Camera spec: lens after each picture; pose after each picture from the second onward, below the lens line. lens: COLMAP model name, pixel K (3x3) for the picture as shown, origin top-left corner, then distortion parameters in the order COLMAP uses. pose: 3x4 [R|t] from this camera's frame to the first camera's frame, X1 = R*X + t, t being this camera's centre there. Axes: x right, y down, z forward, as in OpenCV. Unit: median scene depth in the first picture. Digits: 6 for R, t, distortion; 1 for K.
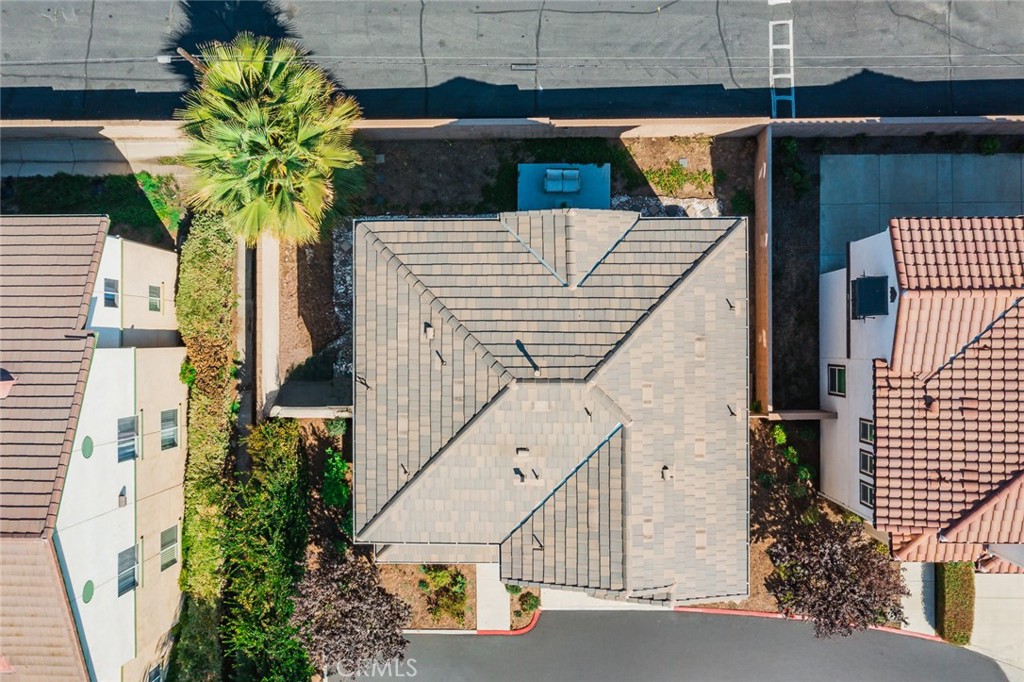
lens RADIAL K [[829.4, 0, 516.5], [0, 829.4, 338.7], [0, 0, 1]] dist [-0.000626, 0.008091]
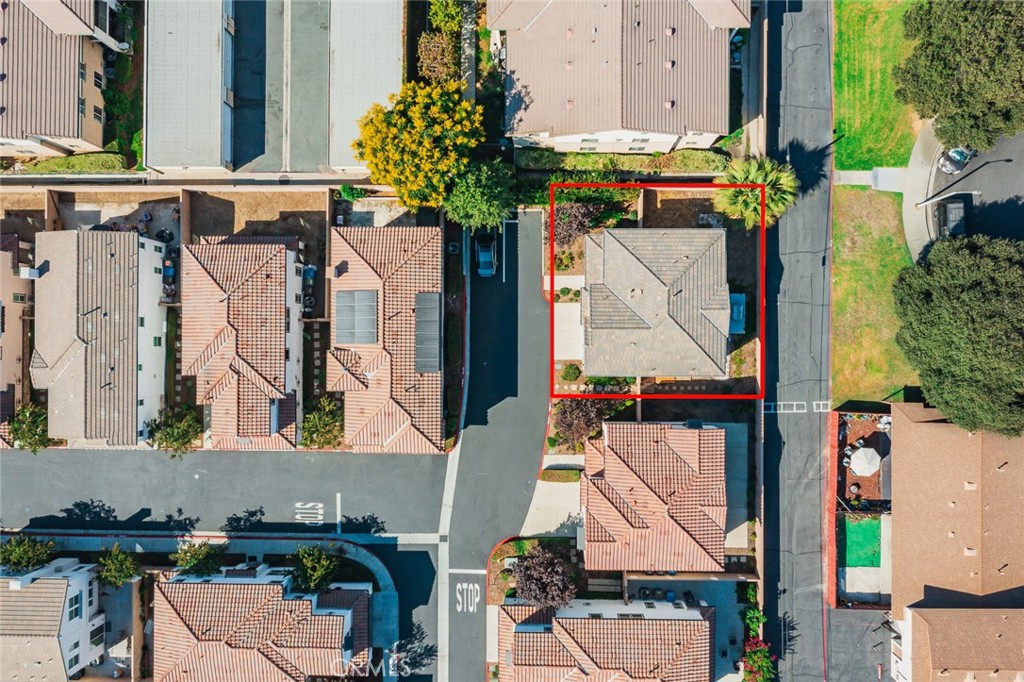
lens RADIAL K [[838.8, 0, 512.0], [0, 838.8, 341.0], [0, 0, 1]] dist [-0.008944, -0.002604]
pose [[-0.004167, 0.999652, 0.026057, 0.089380], [-0.998977, -0.005334, 0.044900, 0.394065], [0.045024, -0.025844, 0.998652, -1.616723]]
